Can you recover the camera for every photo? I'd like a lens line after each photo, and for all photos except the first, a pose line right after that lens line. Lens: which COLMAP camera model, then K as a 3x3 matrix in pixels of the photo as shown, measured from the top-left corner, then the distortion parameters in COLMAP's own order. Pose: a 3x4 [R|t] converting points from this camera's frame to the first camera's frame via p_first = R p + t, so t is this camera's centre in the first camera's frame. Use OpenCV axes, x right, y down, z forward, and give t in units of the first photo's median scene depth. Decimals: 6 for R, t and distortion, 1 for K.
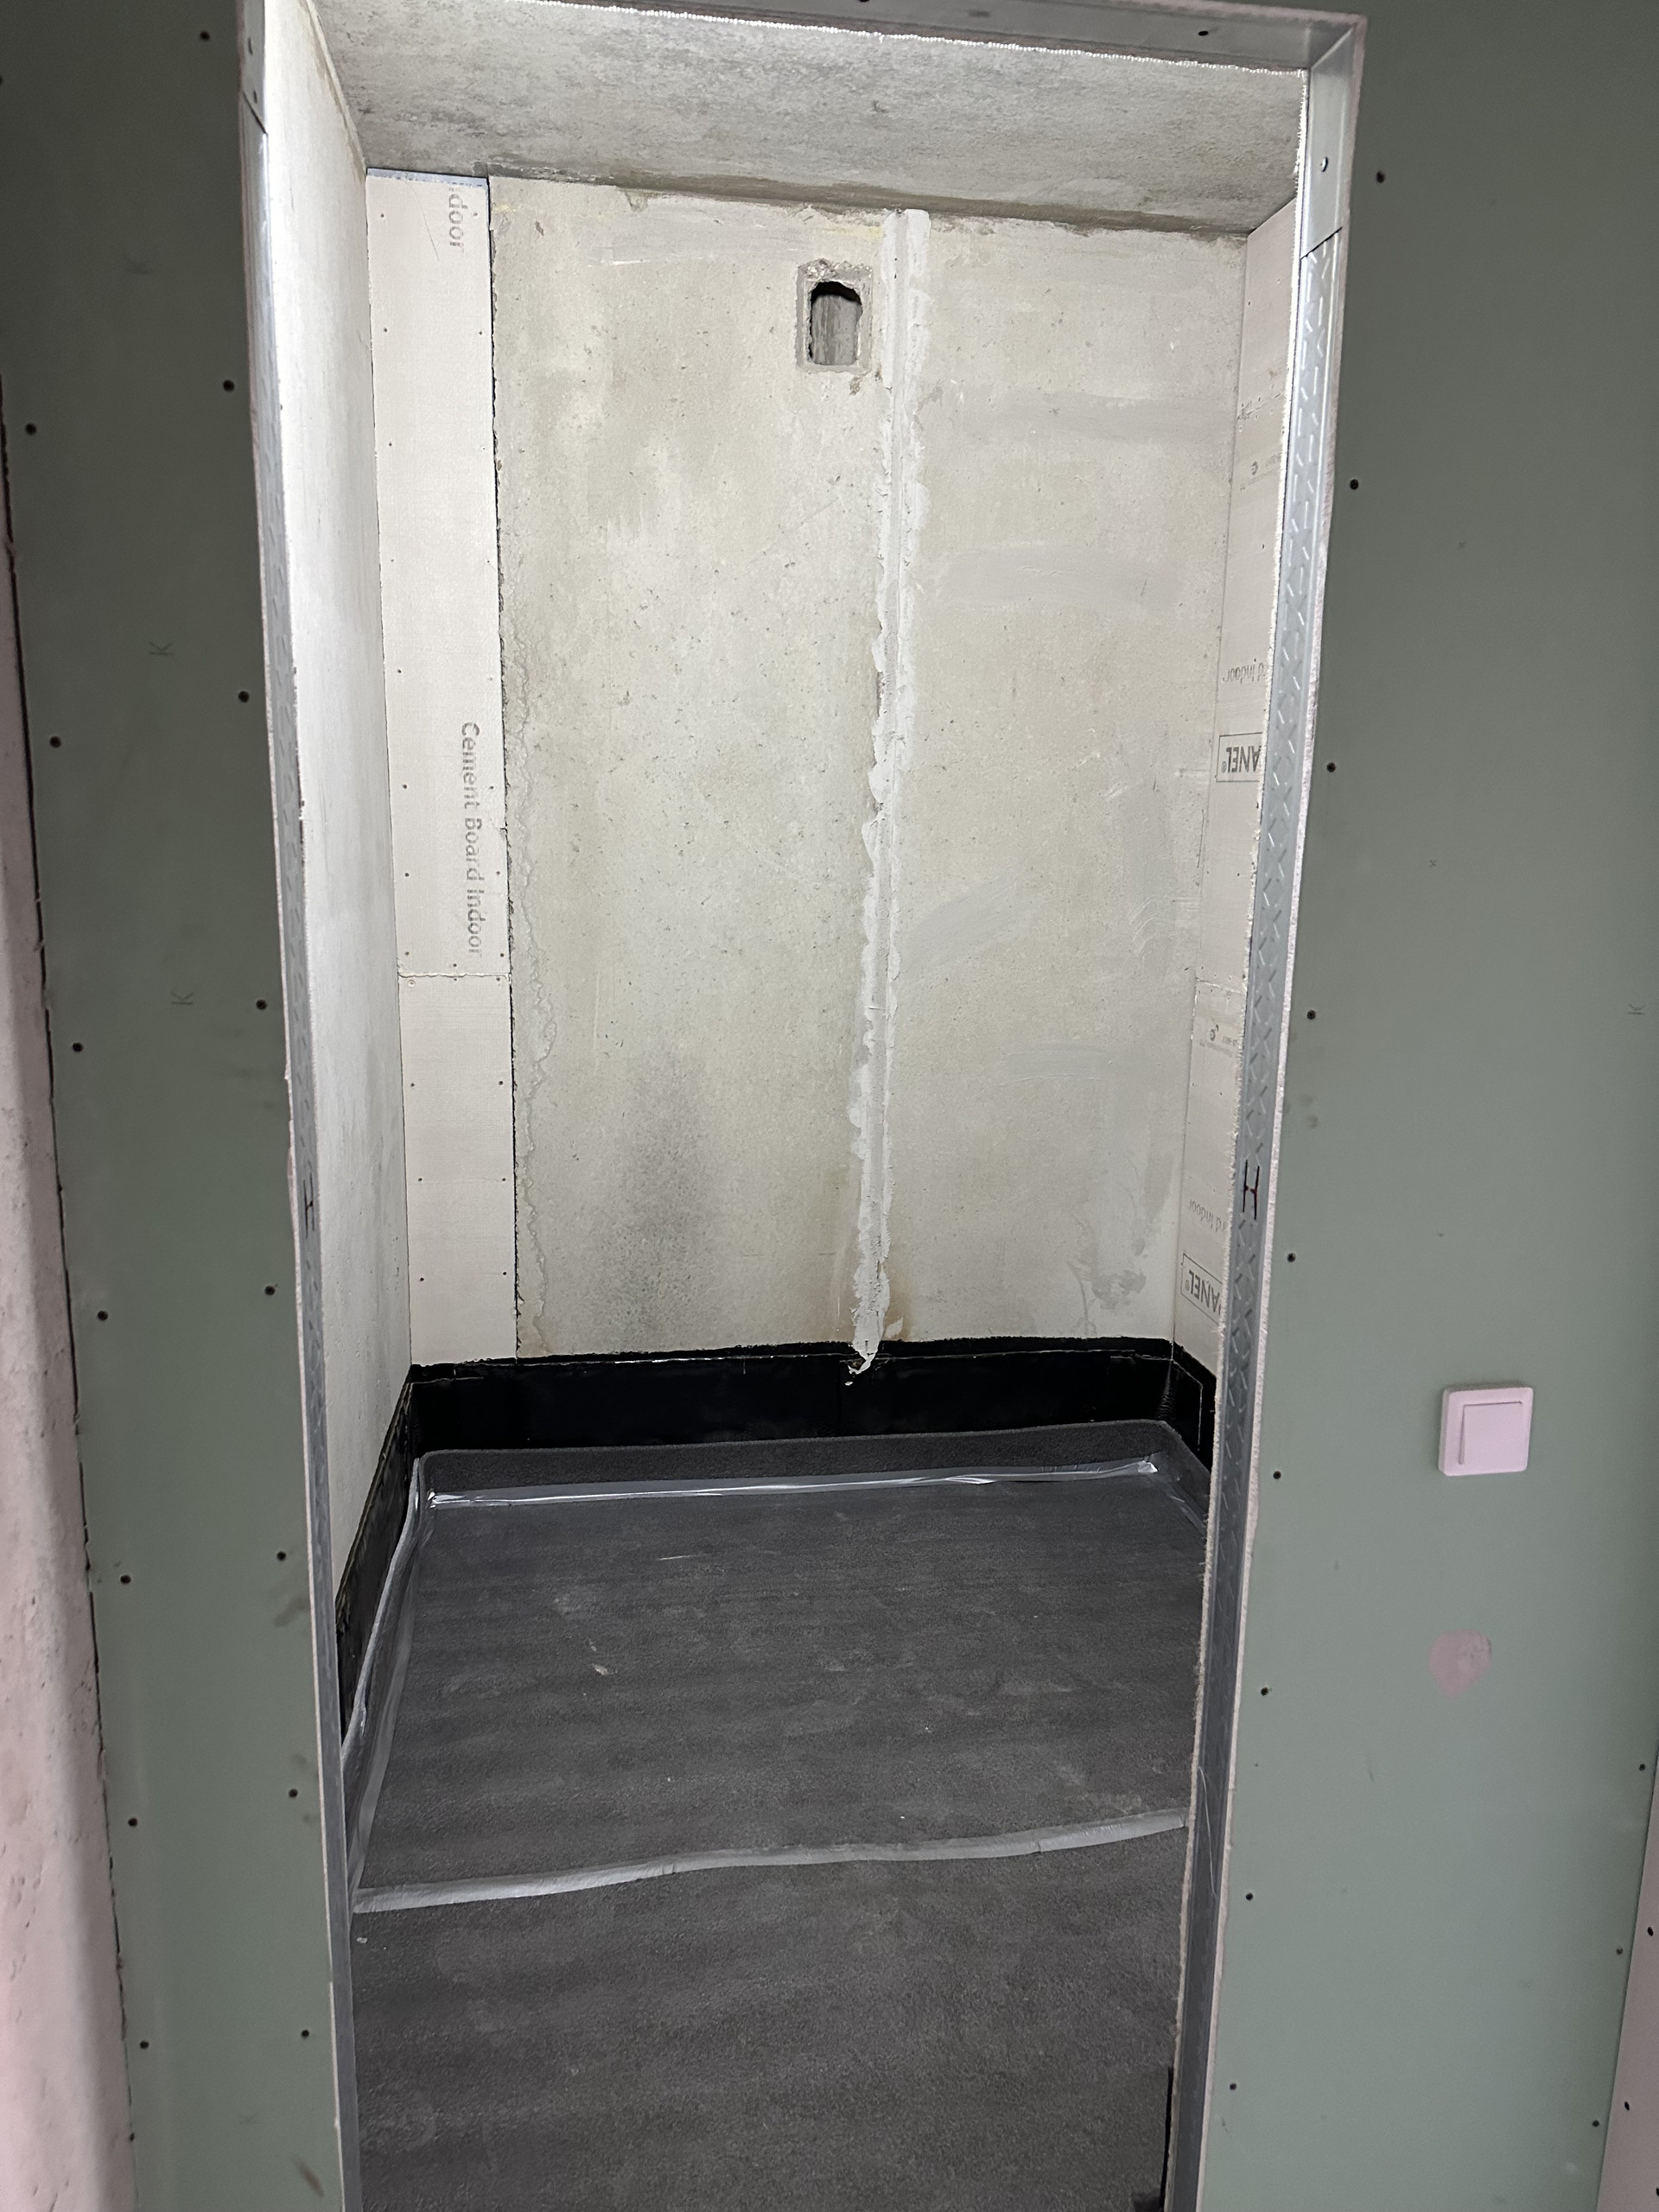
lens RADIAL K [[1601.6, 0, 813.2], [0, 1601.6, 1122.8], [0, 0, 1]] dist [0.079366, -0.091683]
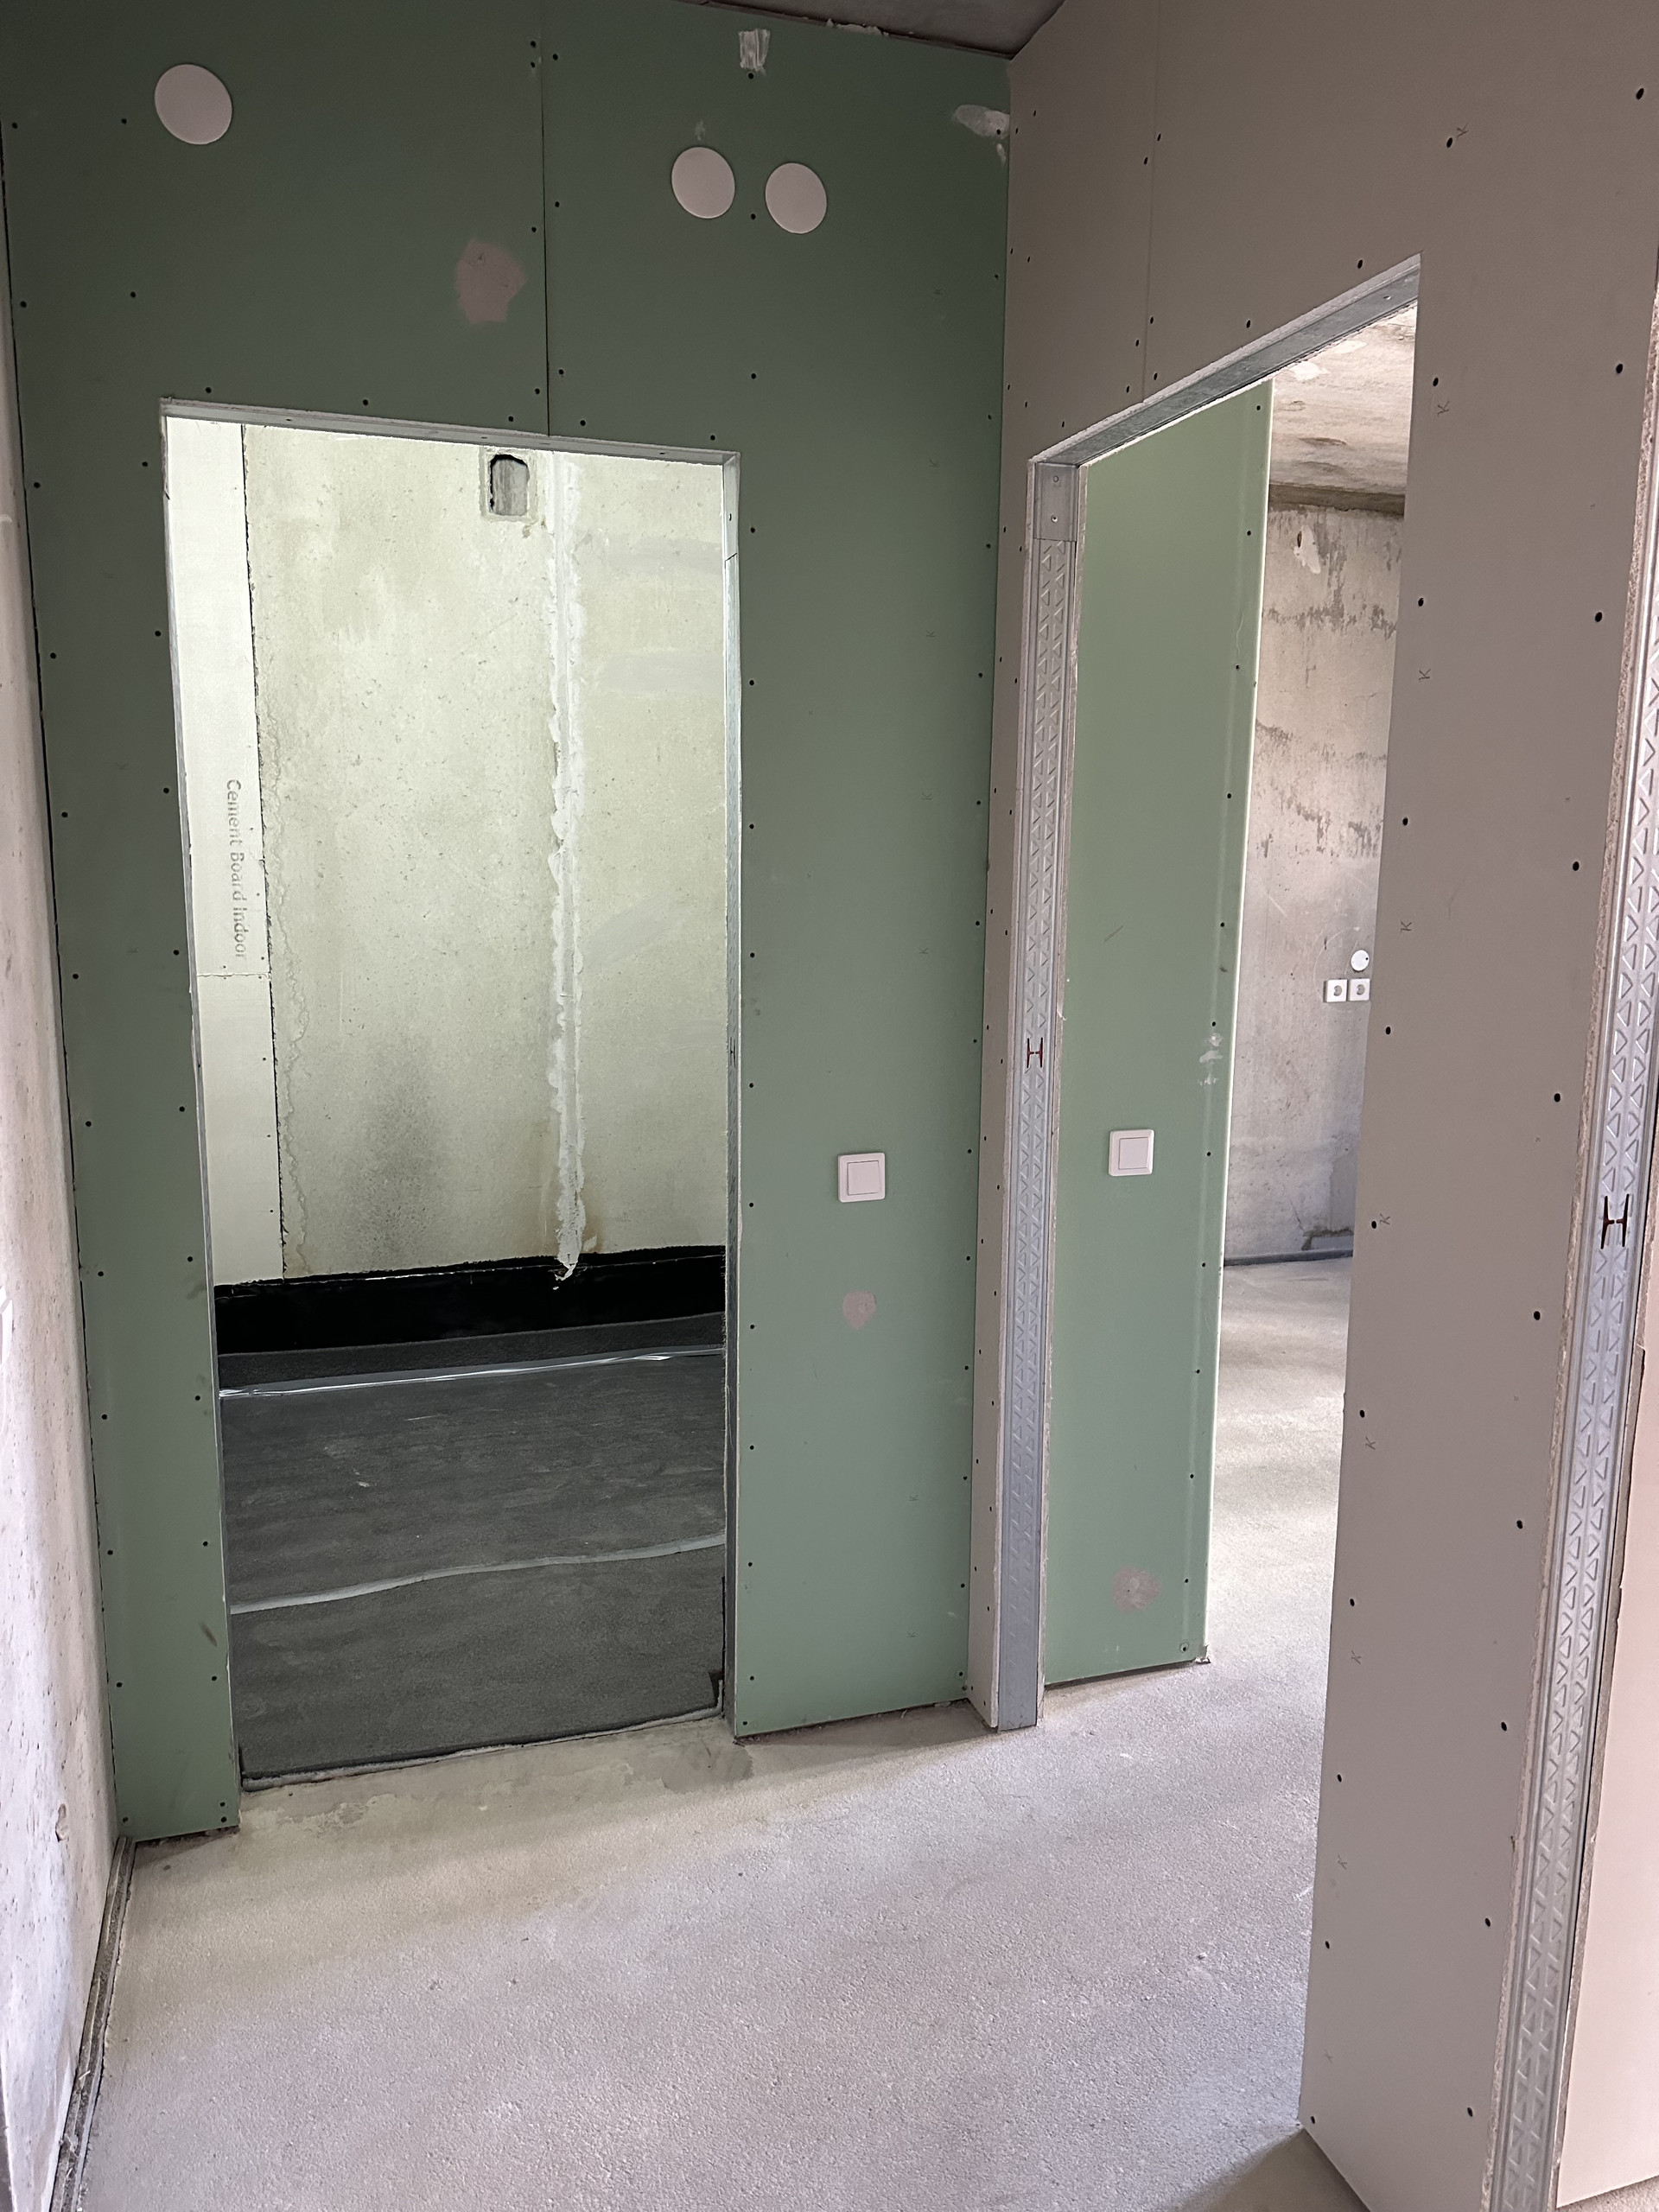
lens RADIAL K [[1601.6, 0, 833.8], [0, 1601.6, 1104.8], [0, 0, 1]] dist [0.079366, -0.091683]
pose [[0.984569, -0.034910, 0.171479, 0.029613], [0.039847, 0.998882, -0.025433, 0.064599], [-0.170399, 0.031874, 0.984860, -0.349556]]
